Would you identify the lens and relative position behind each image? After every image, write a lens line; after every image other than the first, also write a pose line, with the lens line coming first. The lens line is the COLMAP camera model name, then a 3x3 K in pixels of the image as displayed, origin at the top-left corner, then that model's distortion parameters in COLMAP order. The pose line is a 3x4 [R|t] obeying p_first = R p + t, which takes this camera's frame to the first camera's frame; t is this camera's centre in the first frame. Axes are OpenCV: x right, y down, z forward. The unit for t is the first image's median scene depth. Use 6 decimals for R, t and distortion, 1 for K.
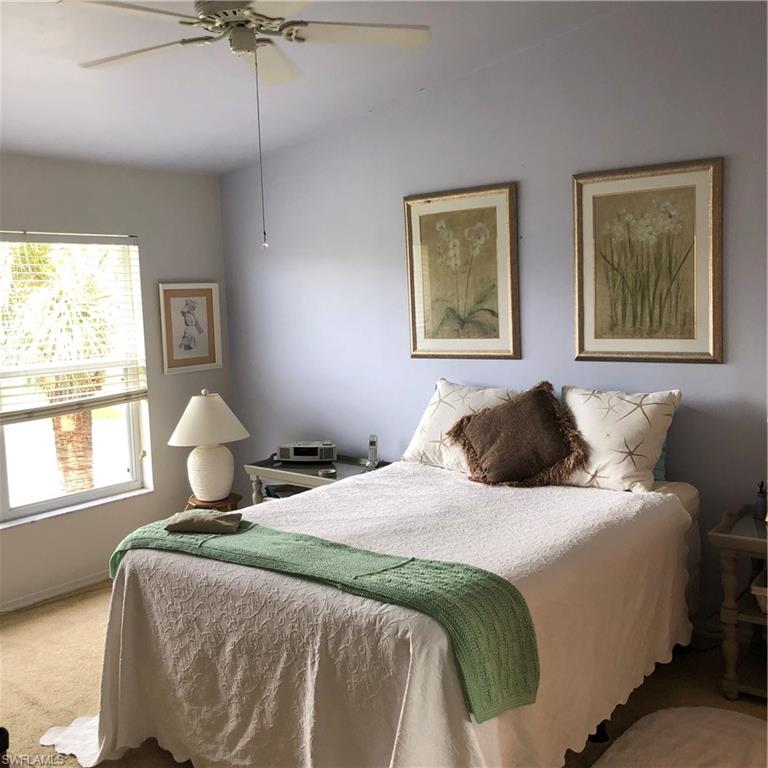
lens RADIAL K [[860.3, 0, 385.3], [0, 860.3, 382.7], [0, 0, 1]] dist [0.007138, 0.000000]
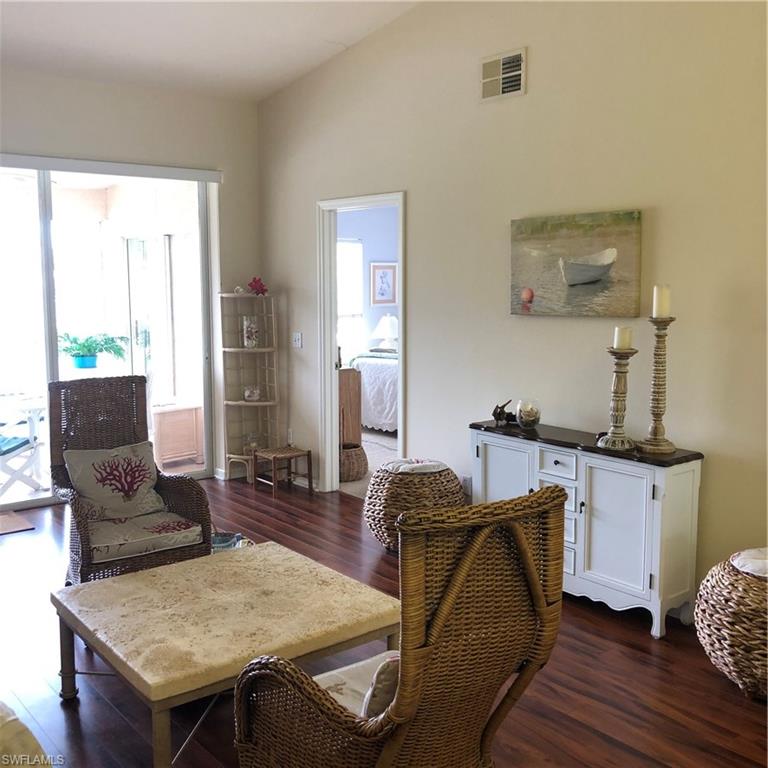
lens RADIAL K [[860.3, 0, 383.7], [0, 860.3, 383.9], [0, 0, 1]] dist [0.007138, 0.000000]
pose [[0.972017, 0.062363, -0.226482, 0.256192], [-0.056982, 0.997918, 0.030226, 0.112658], [0.227895, -0.016475, 0.973546, -1.018593]]
